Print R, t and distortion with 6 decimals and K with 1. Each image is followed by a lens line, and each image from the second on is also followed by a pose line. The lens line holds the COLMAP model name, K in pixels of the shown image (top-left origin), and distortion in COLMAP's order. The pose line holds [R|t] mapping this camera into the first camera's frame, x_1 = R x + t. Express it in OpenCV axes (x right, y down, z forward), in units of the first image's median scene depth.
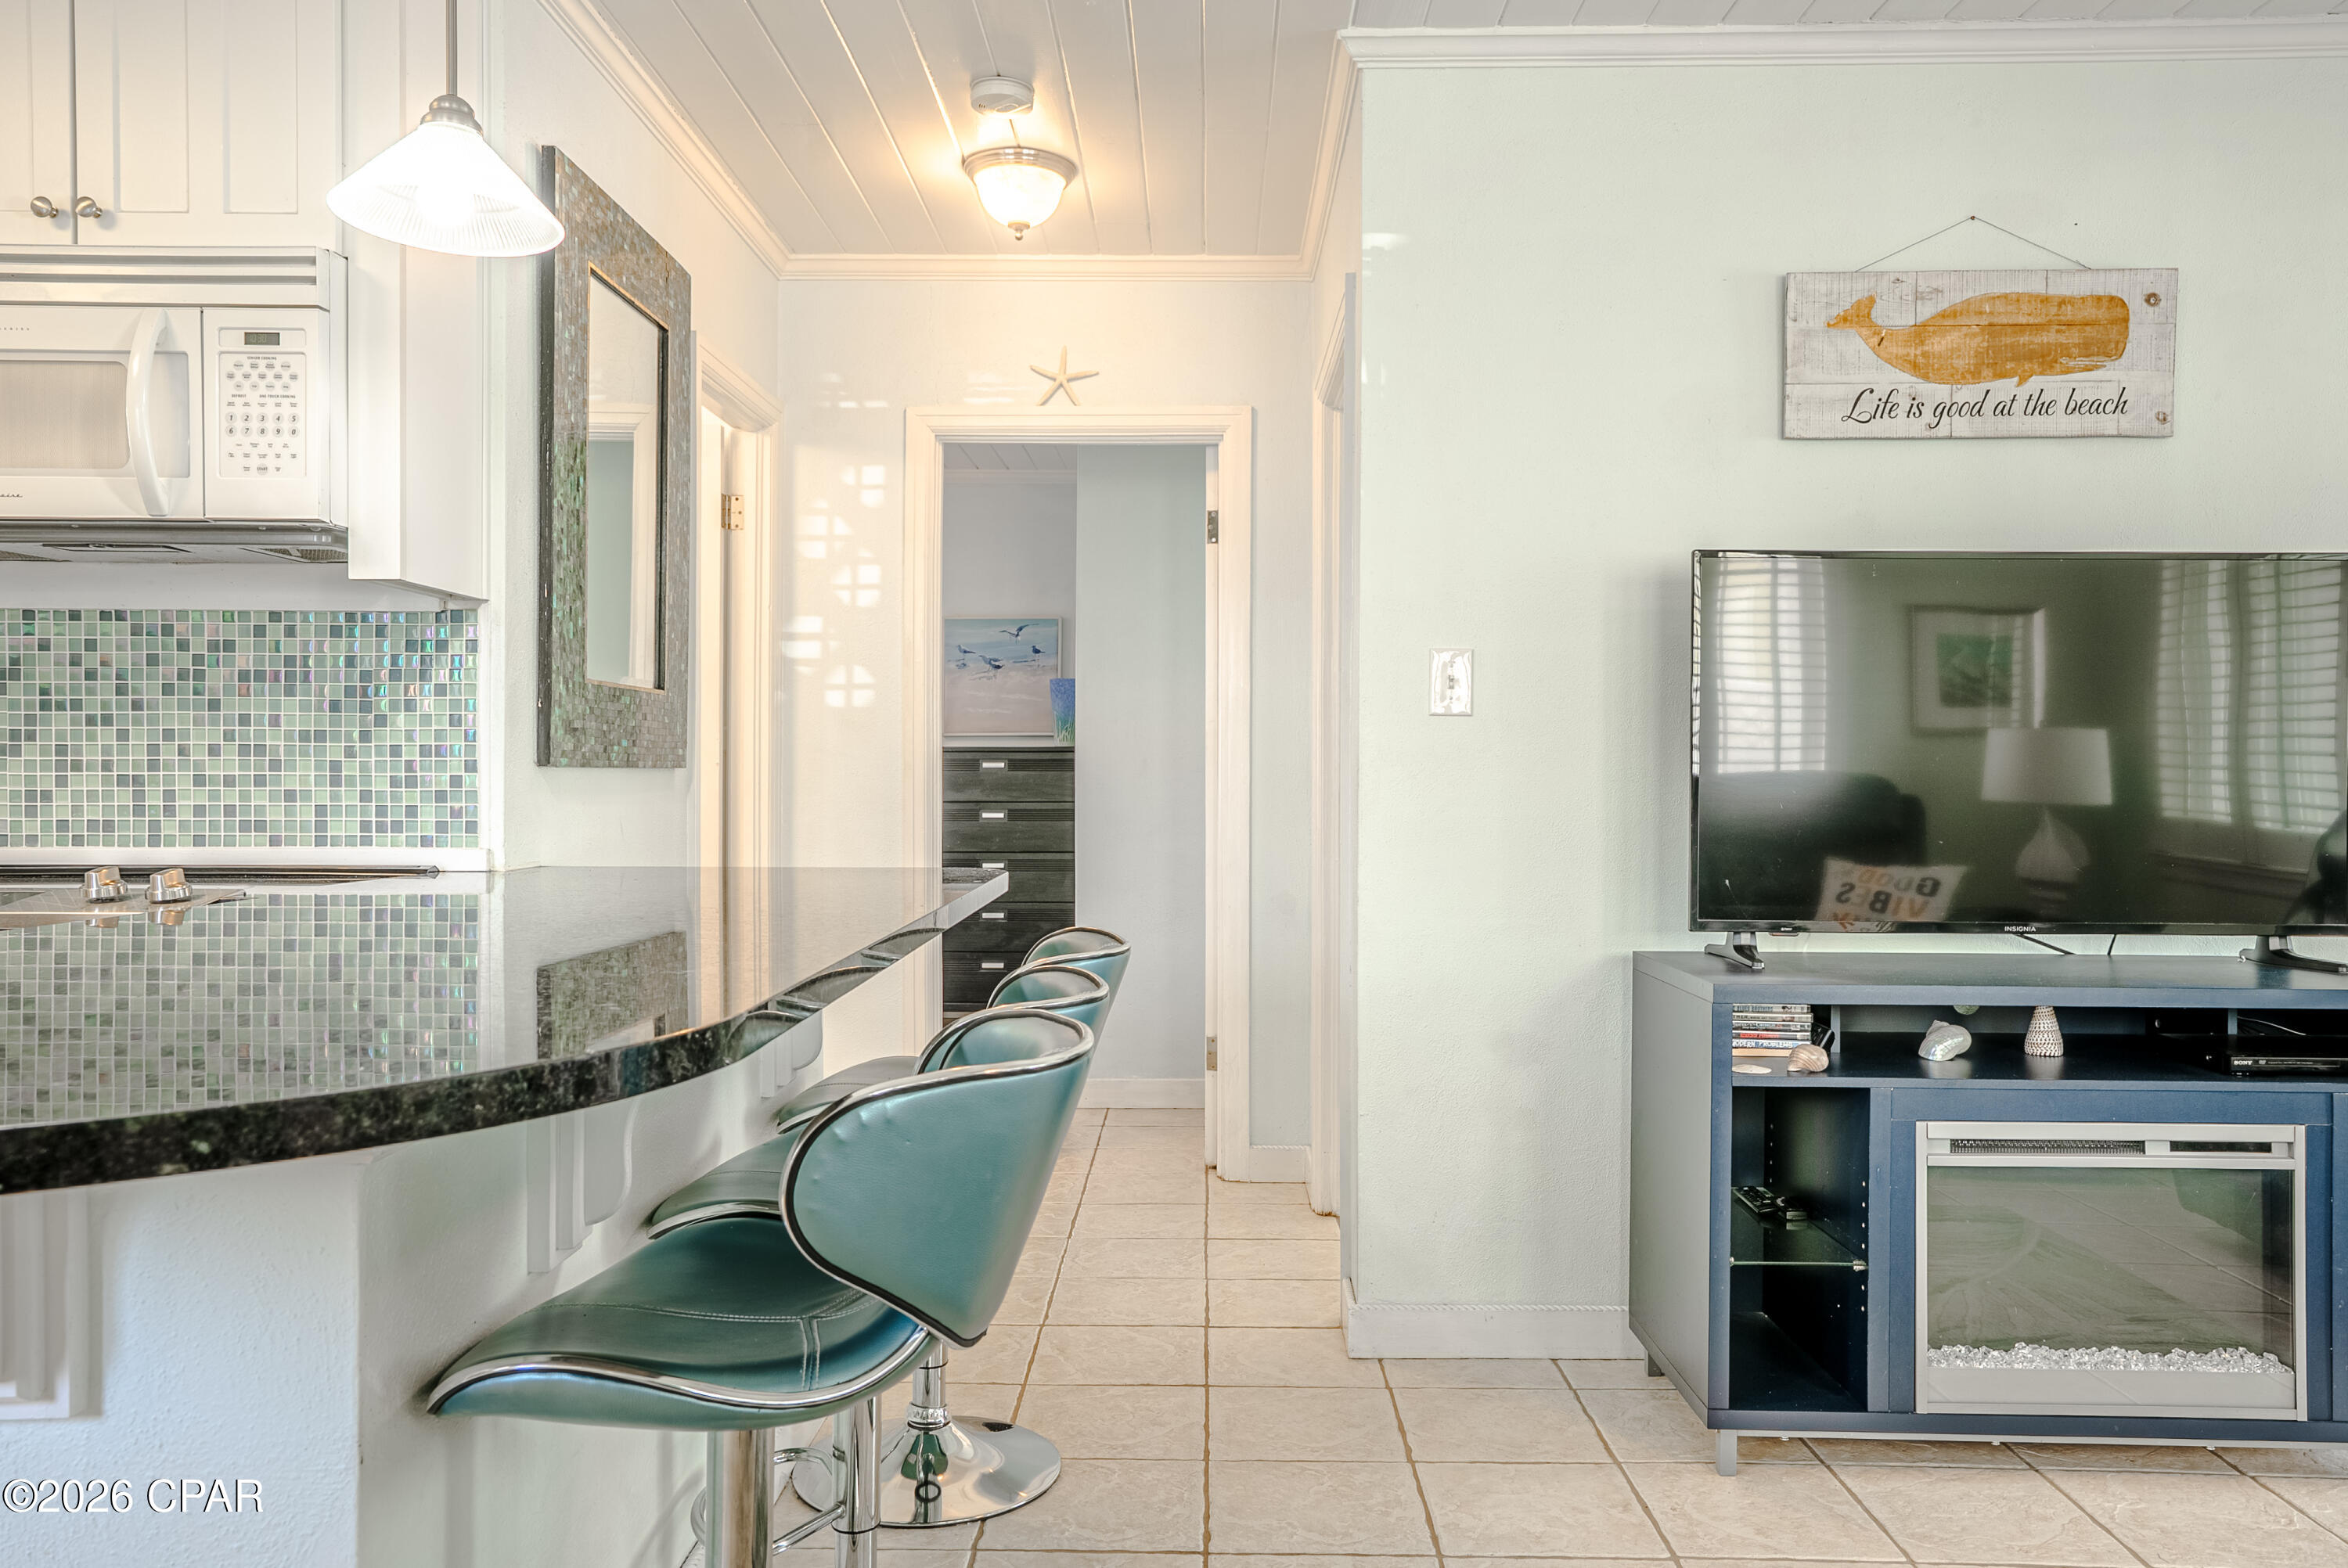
lens RADIAL K [[1675.1, 0, 1173.6], [0, 1675.1, 770.8], [0, 0, 1]] dist [0.011499, 0.010246]
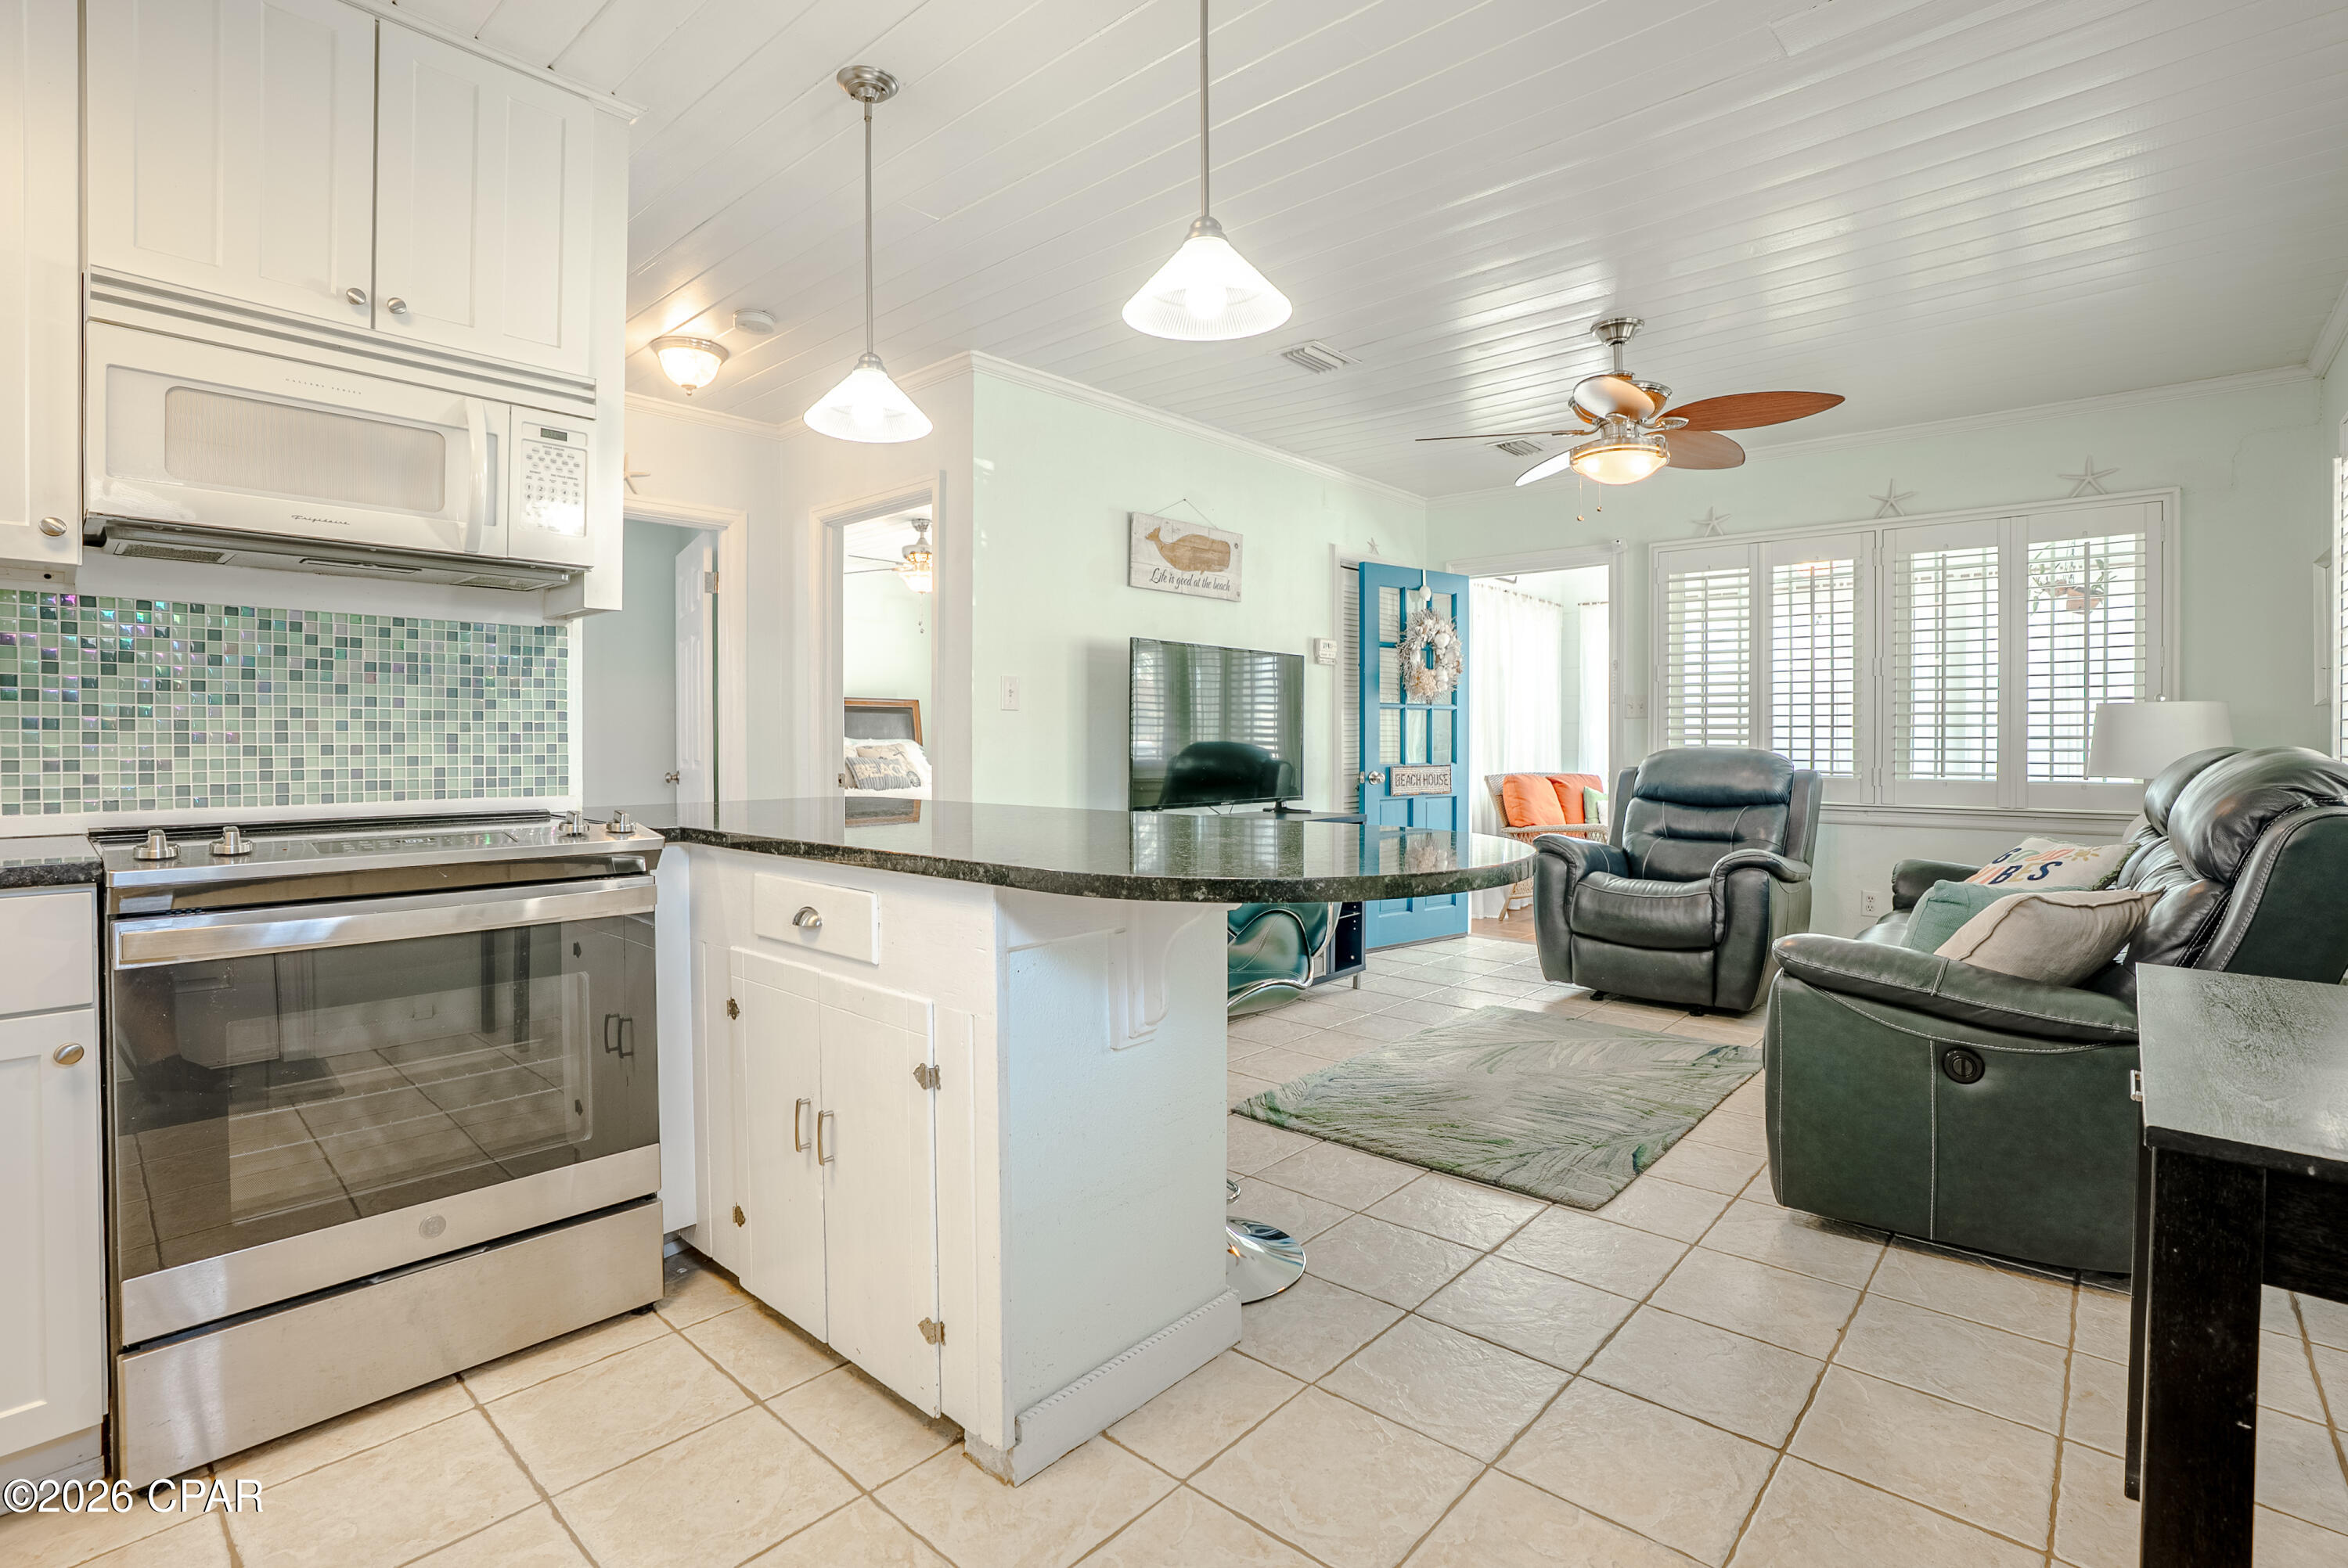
lens RADIAL K [[1082.6, 0, 1173.2], [0, 1082.6, 747.4], [0, 0, 1]] dist [-0.058420, 0.018750]
pose [[0.663264, -0.009855, 0.748321, -0.744686], [0.001513, 0.999929, 0.011827, -0.004365], [-0.748384, -0.006712, 0.663232, 0.021104]]
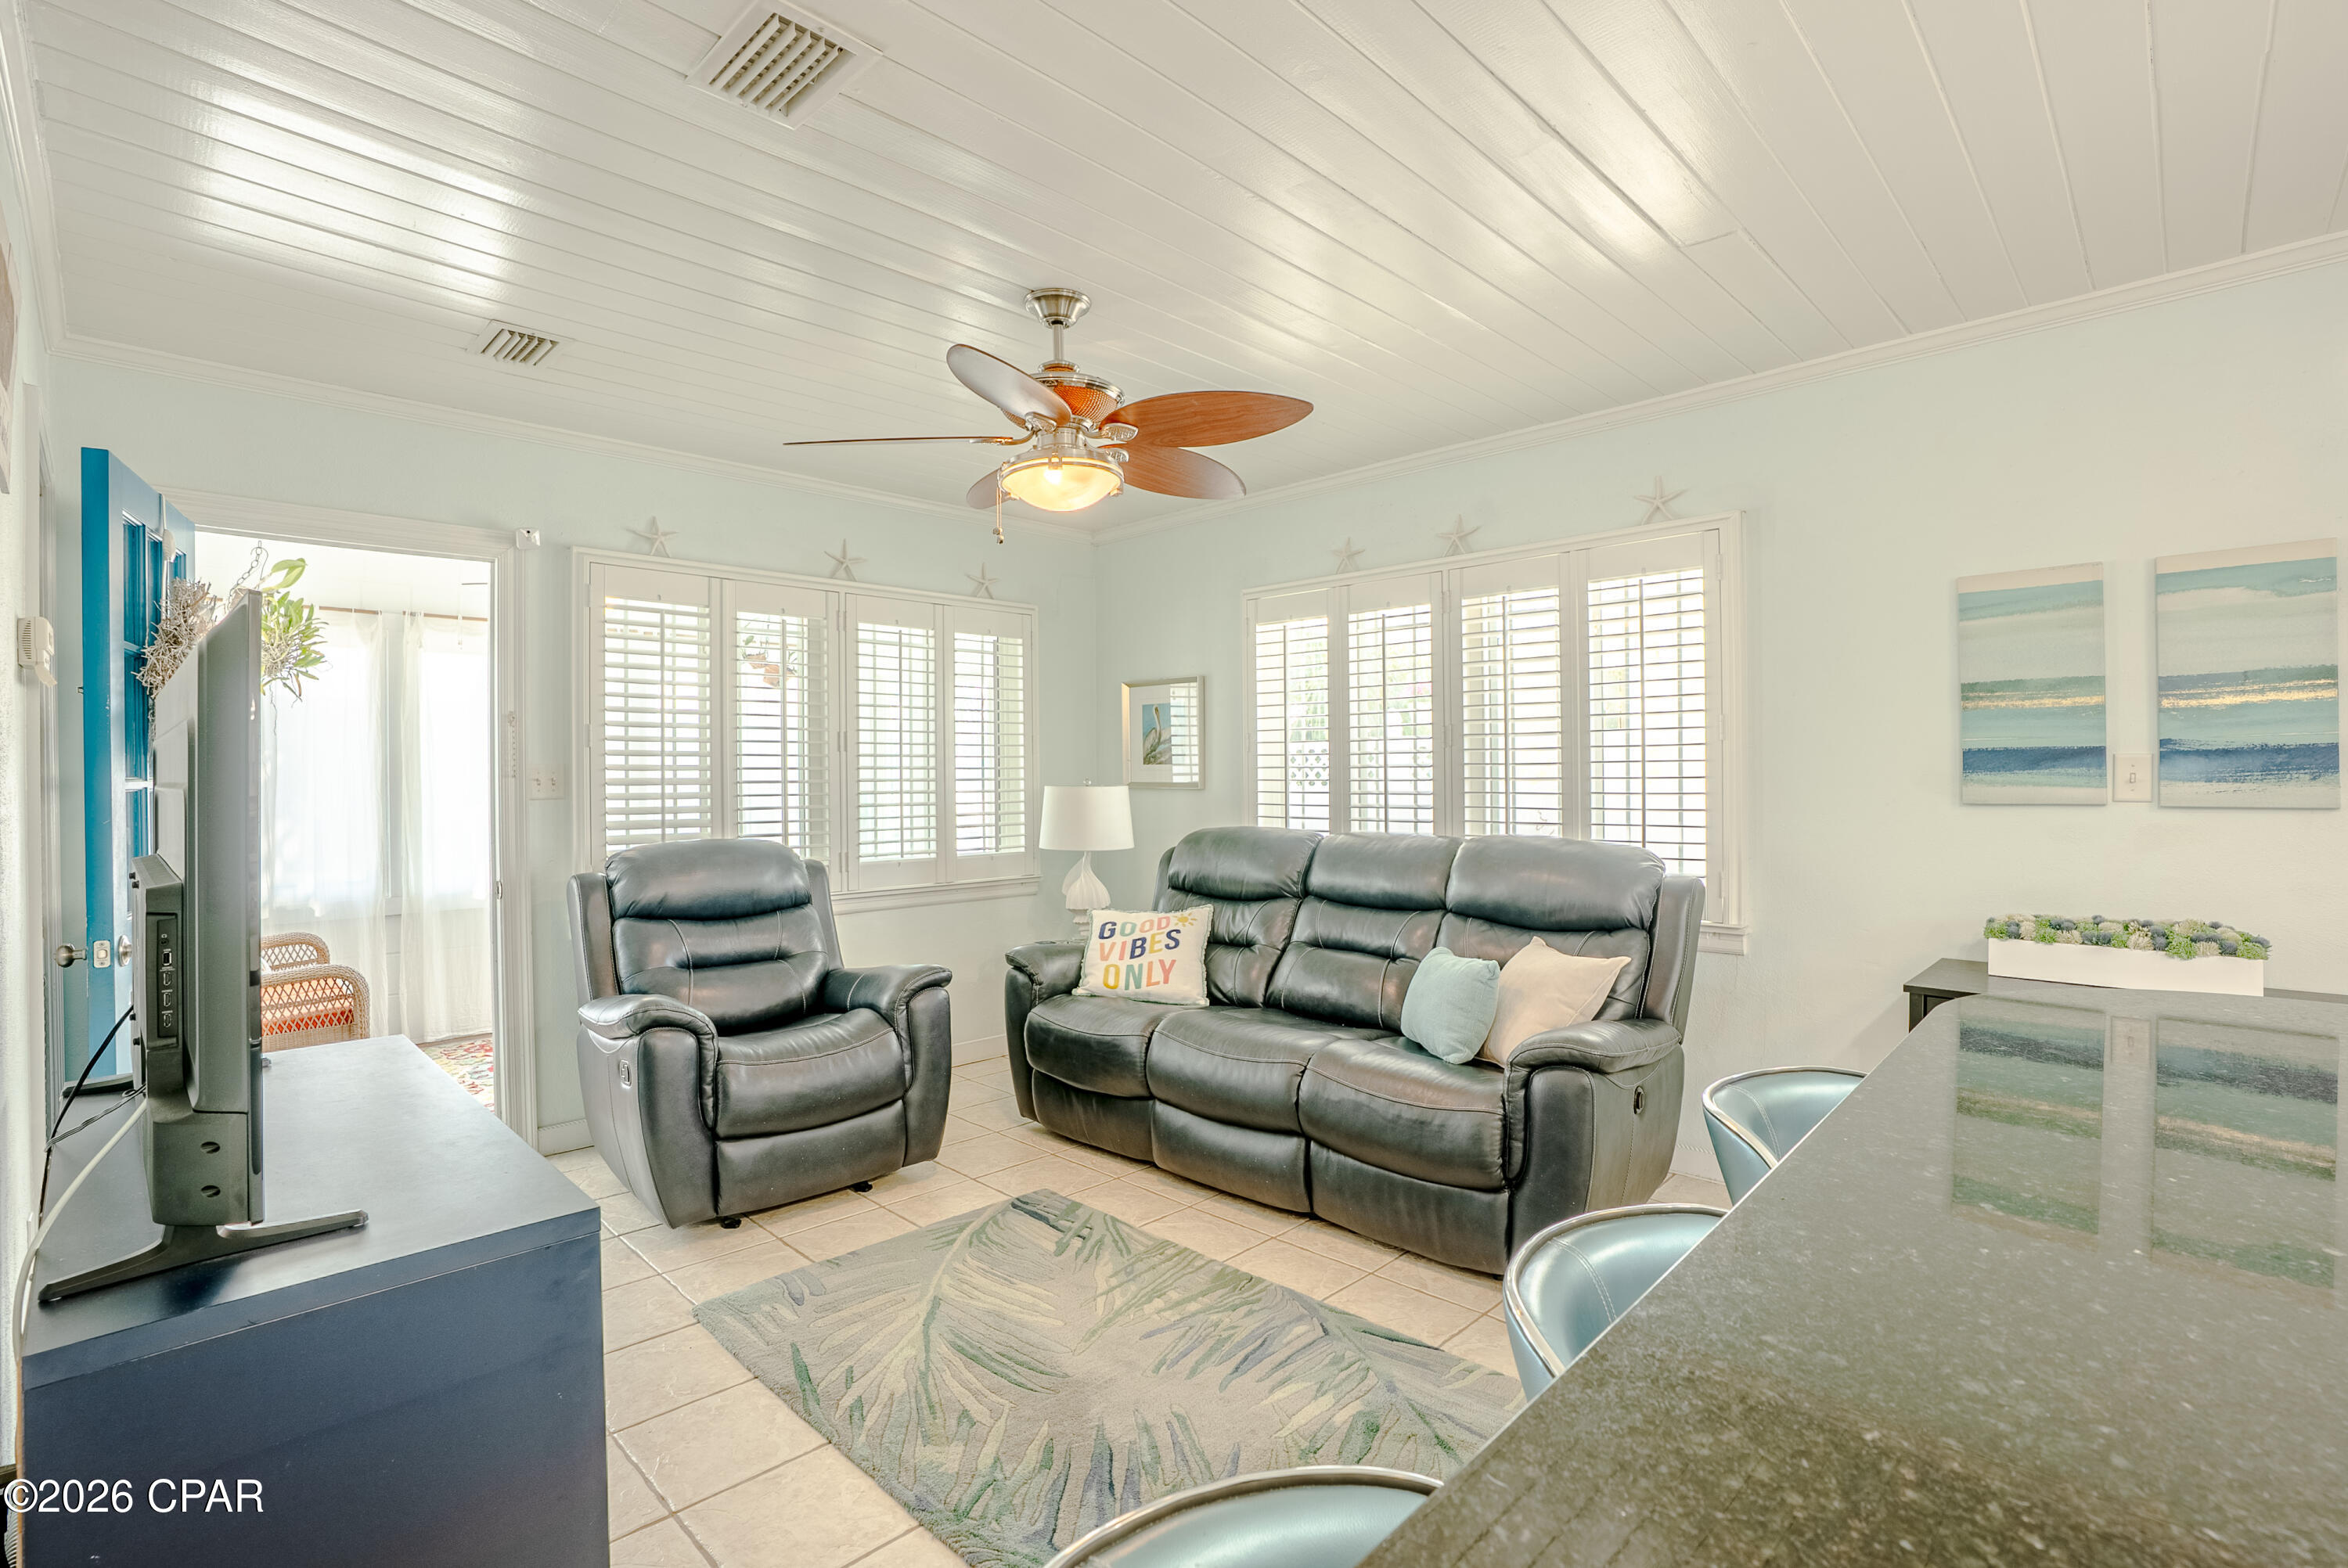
lens RADIAL K [[1082.6, 0, 1186.6], [0, 1082.6, 791.3], [0, 0, 1]] dist [-0.058420, 0.018750]
pose [[-0.714116, -0.010448, 0.699949, -0.194431], [0.002116, 0.999852, 0.017084, -0.064608], [-0.700024, 0.013681, -0.713989, 1.066921]]
